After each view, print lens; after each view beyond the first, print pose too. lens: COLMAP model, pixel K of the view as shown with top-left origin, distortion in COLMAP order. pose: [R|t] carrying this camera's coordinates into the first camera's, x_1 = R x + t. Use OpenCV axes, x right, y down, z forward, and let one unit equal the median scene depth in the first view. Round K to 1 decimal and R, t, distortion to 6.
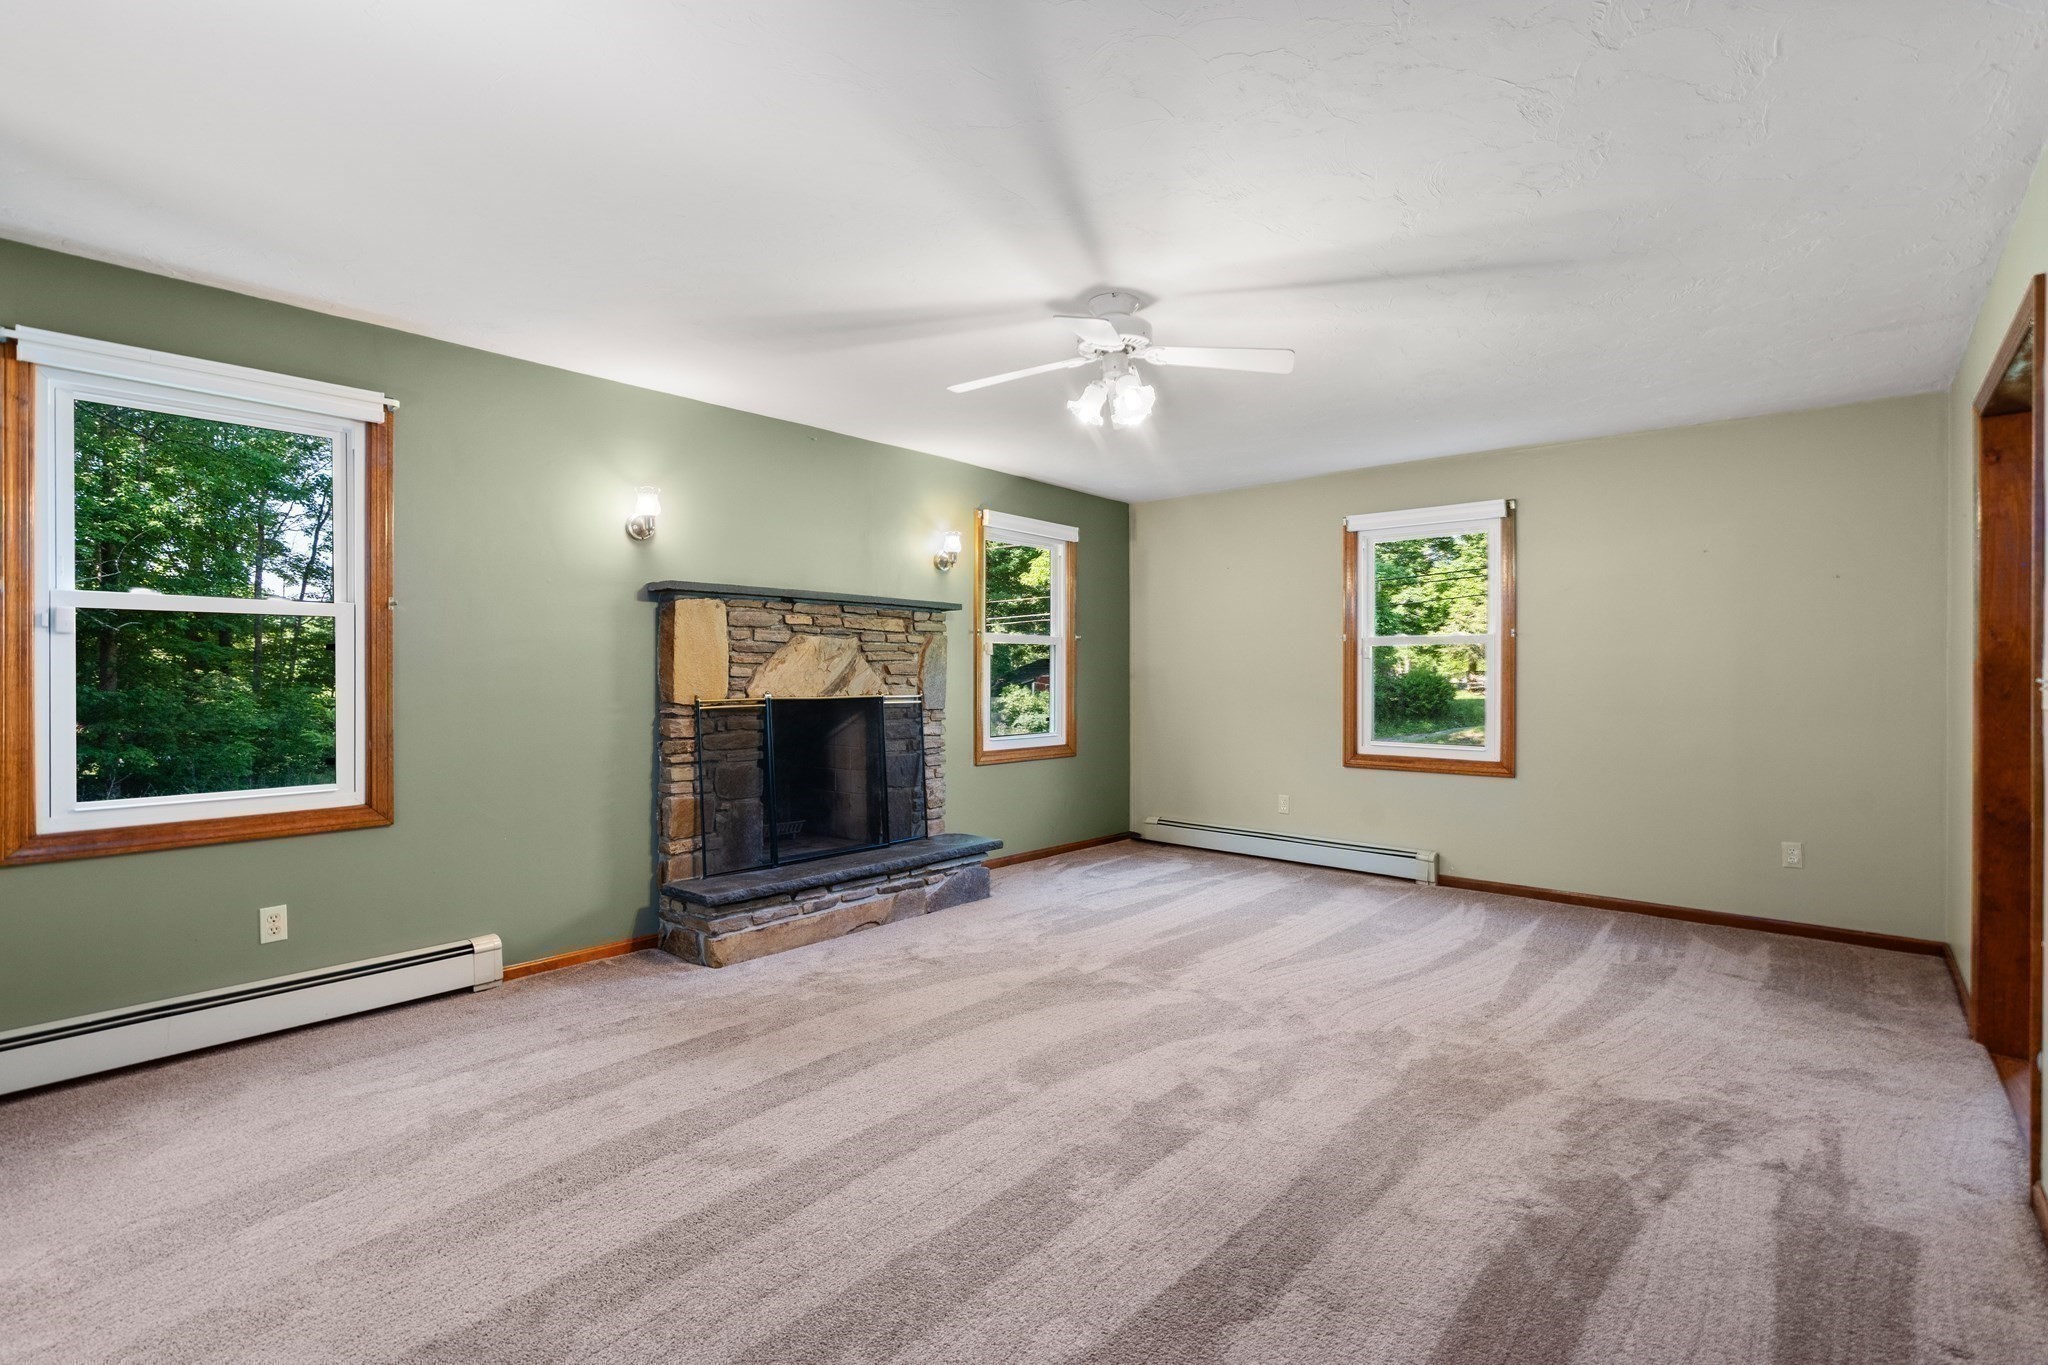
lens RADIAL K [[941.3, 0, 1021.7], [0, 941.3, 679.1], [0, 0, 1]] dist [-0.000459, 0.000898]
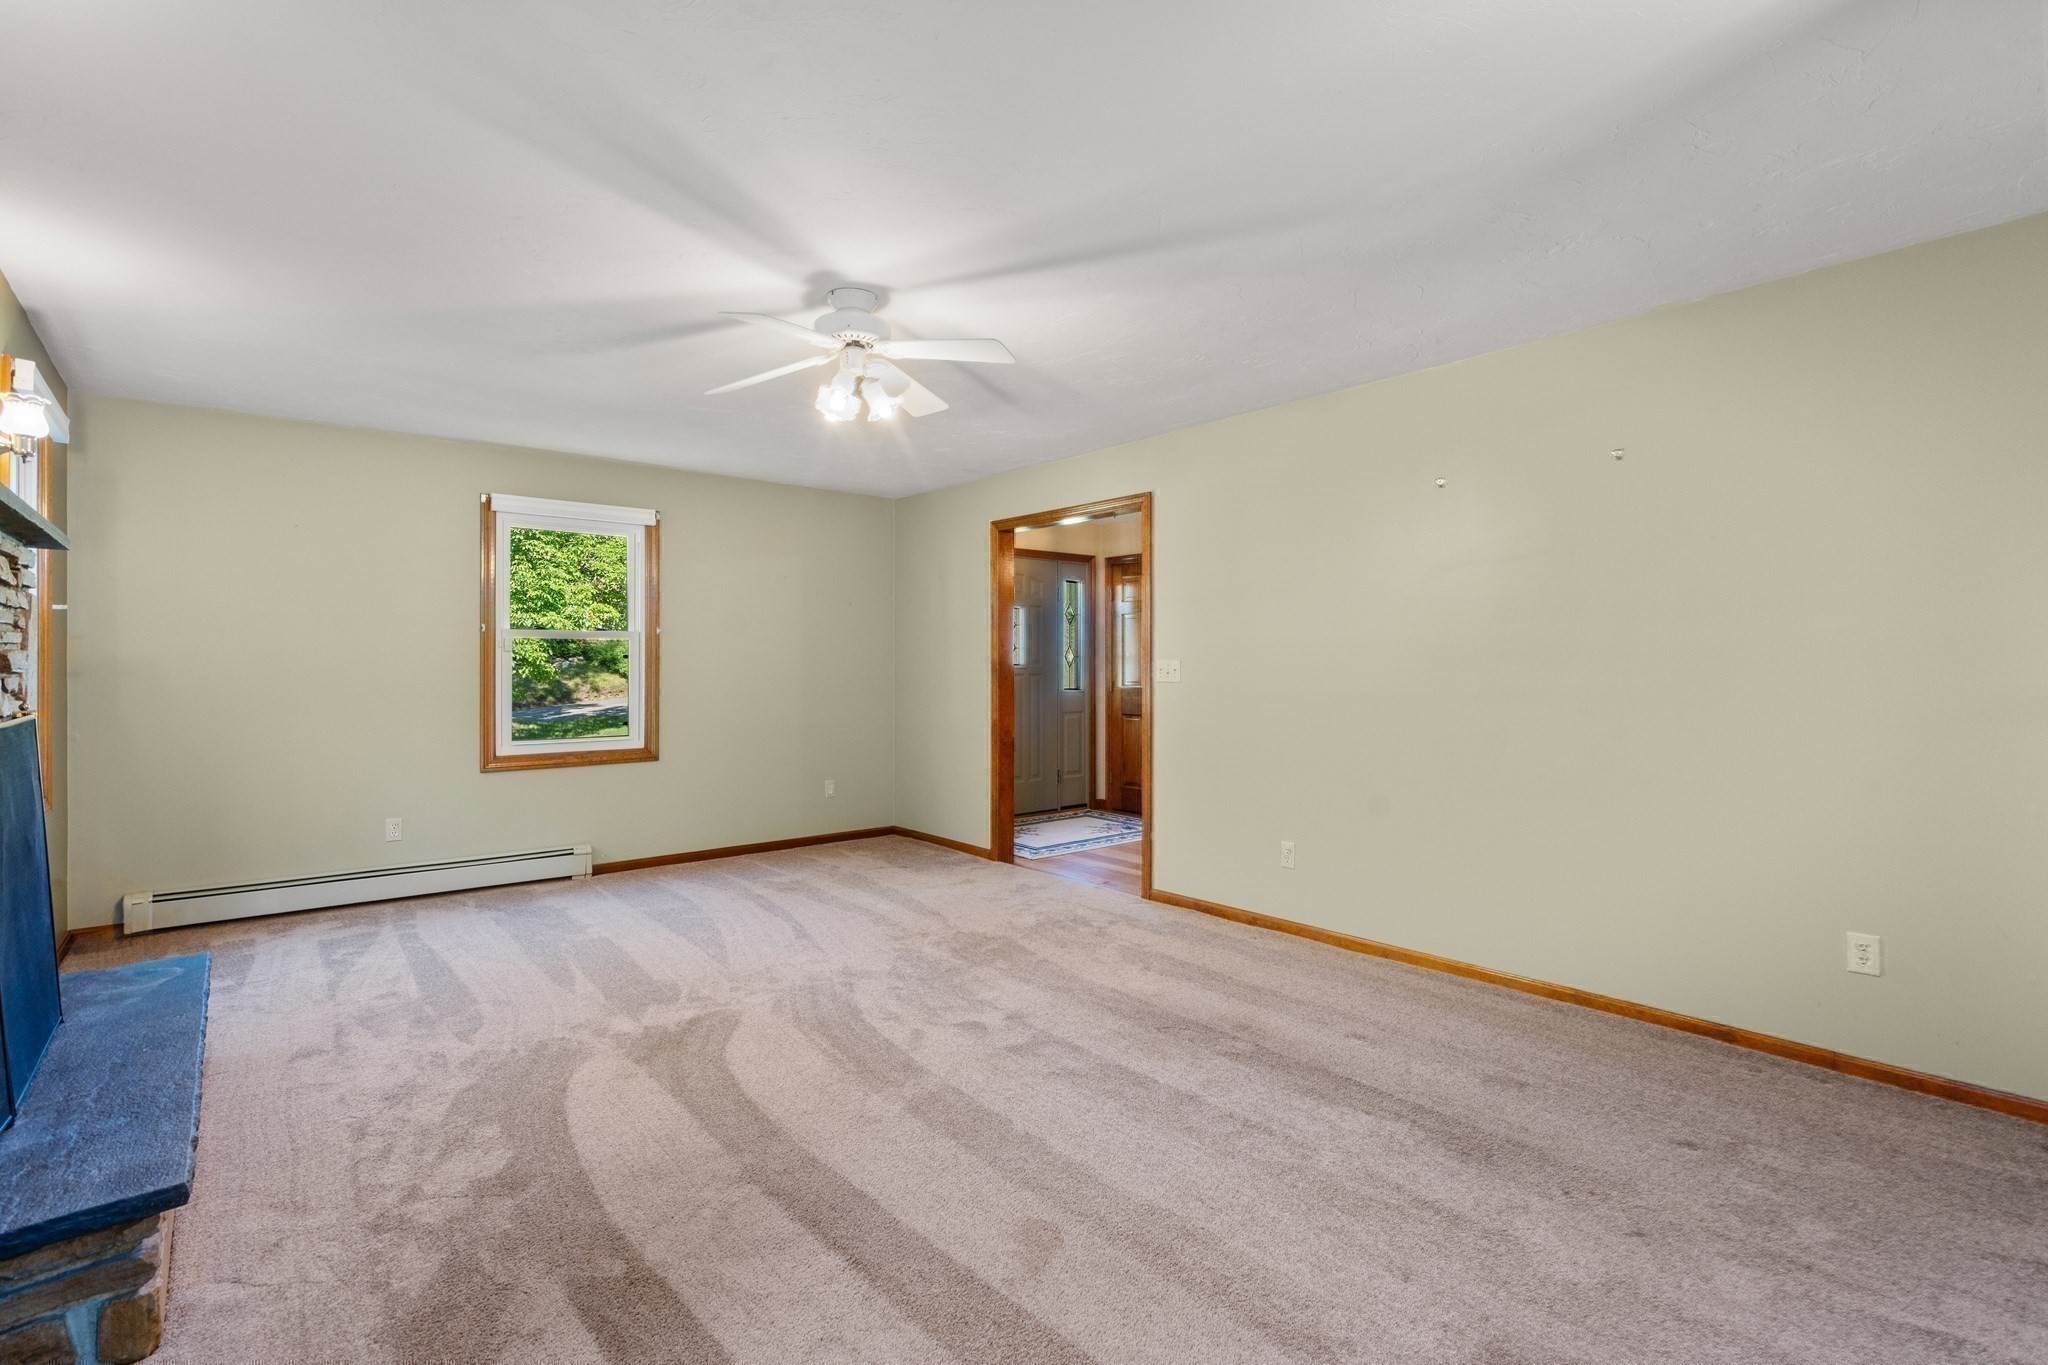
lens RADIAL K [[941.3, 0, 1016.2], [0, 941.3, 669.0], [0, 0, 1]] dist [-0.000459, 0.000898]
pose [[0.161134, -0.005247, 0.986919, -0.687476], [0.007694, 0.999962, 0.004060, -0.007906], [-0.986903, 0.006939, 0.161168, 0.530494]]
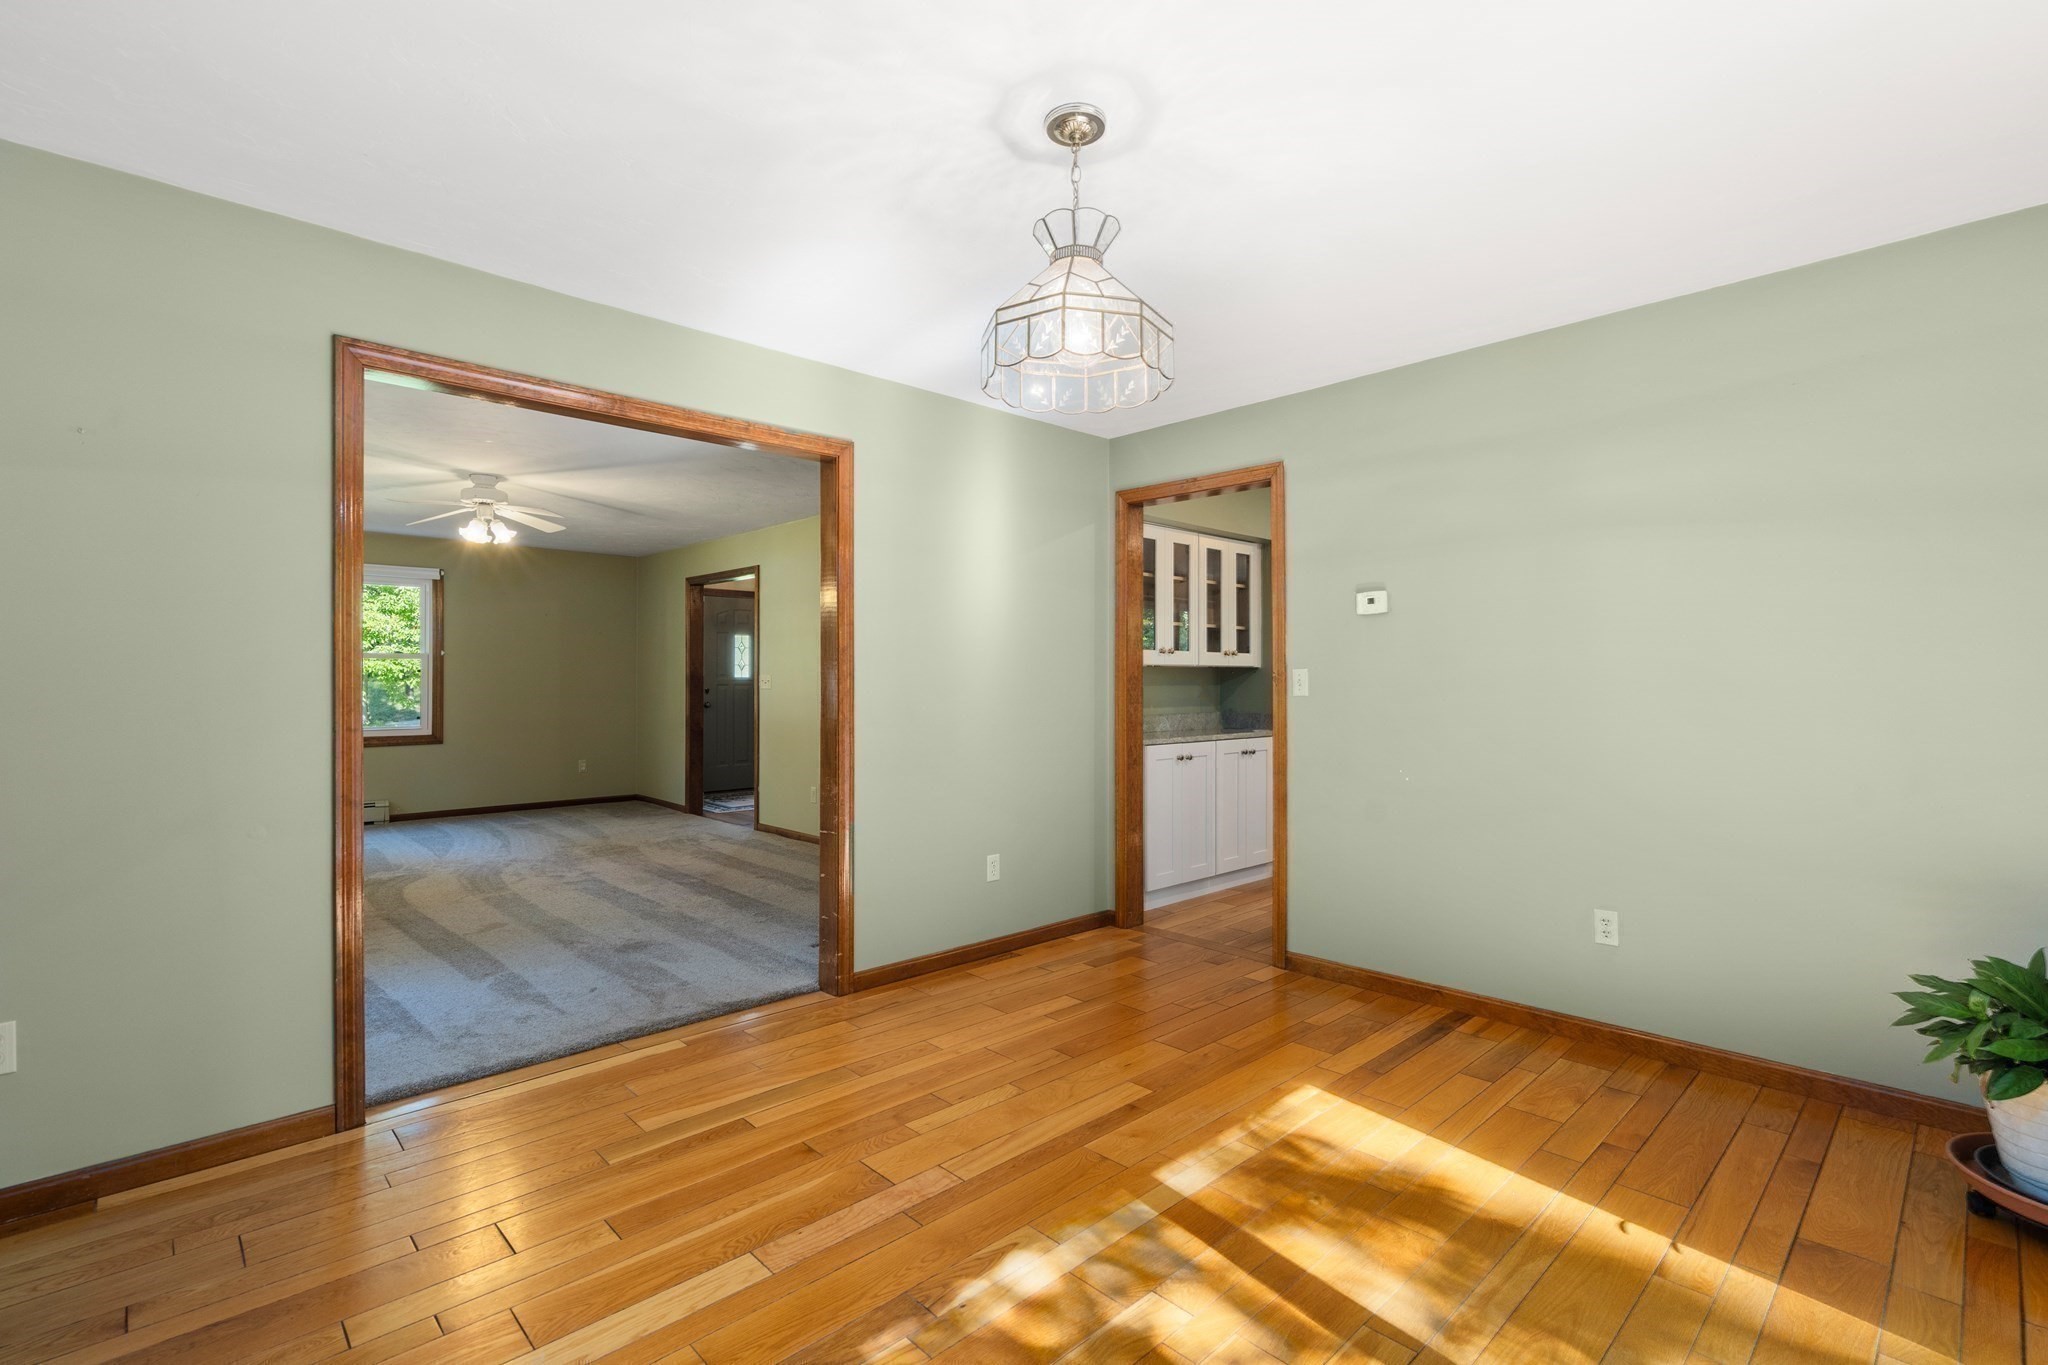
lens RADIAL K [[941.3, 0, 1021.8], [0, 941.3, 681.5], [0, 0, 1]] dist [-0.000459, 0.000898]
pose [[0.101197, -0.003580, 0.994860, -1.301954], [0.004915, 0.999983, 0.003099, -0.002404], [-0.994854, 0.004576, 0.101212, -0.196565]]
